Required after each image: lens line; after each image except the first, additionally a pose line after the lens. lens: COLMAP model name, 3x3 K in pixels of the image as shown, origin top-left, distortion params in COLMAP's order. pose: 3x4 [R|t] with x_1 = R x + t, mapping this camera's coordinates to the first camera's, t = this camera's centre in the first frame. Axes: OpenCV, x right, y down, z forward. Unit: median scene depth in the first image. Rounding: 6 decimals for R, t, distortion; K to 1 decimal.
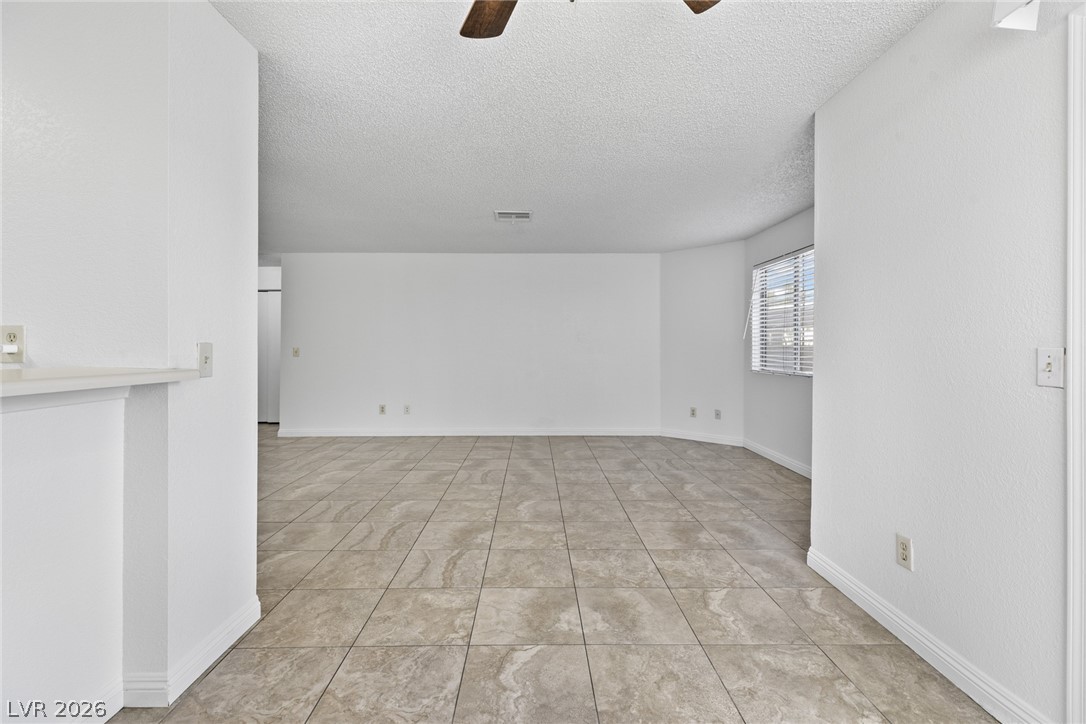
lens RADIAL K [[488.1, 0, 537.8], [0, 488.1, 346.8], [0, 0, 1]] dist [0.004733, -0.000678]
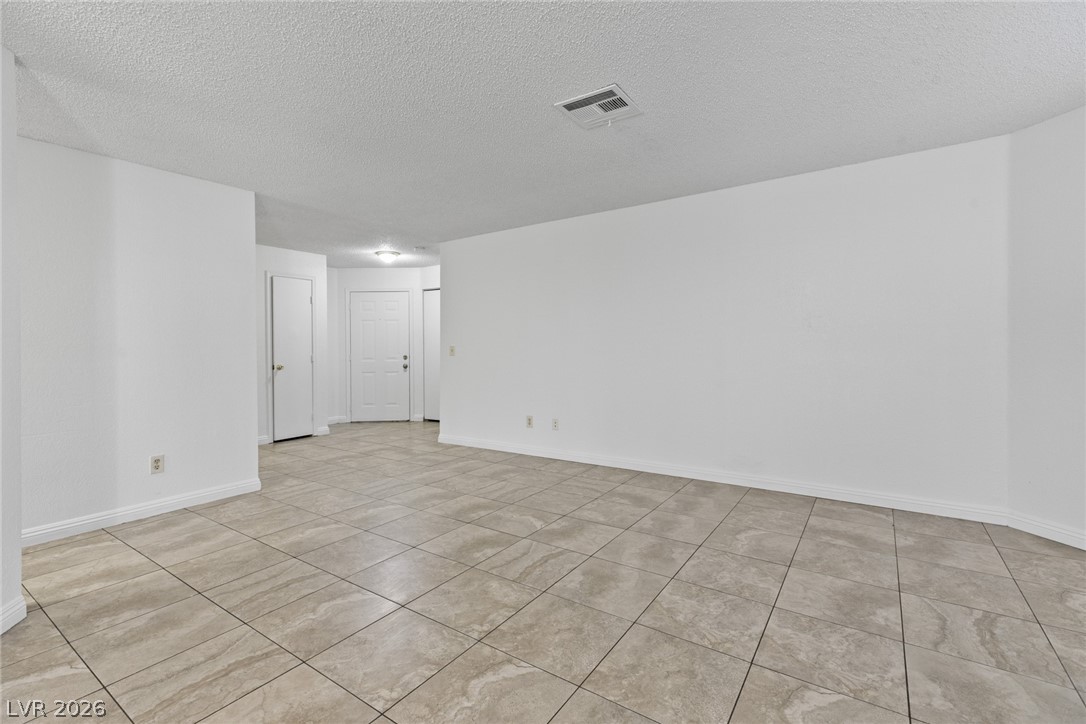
lens RADIAL K [[488.1, 0, 546.9], [0, 488.1, 362.3], [0, 0, 1]] dist [0.004733, -0.000678]
pose [[0.819226, 0.012384, -0.573337, 0.358776], [0.009808, 0.999318, 0.035600, 0.008977], [0.573386, -0.034787, 0.818546, 0.194309]]
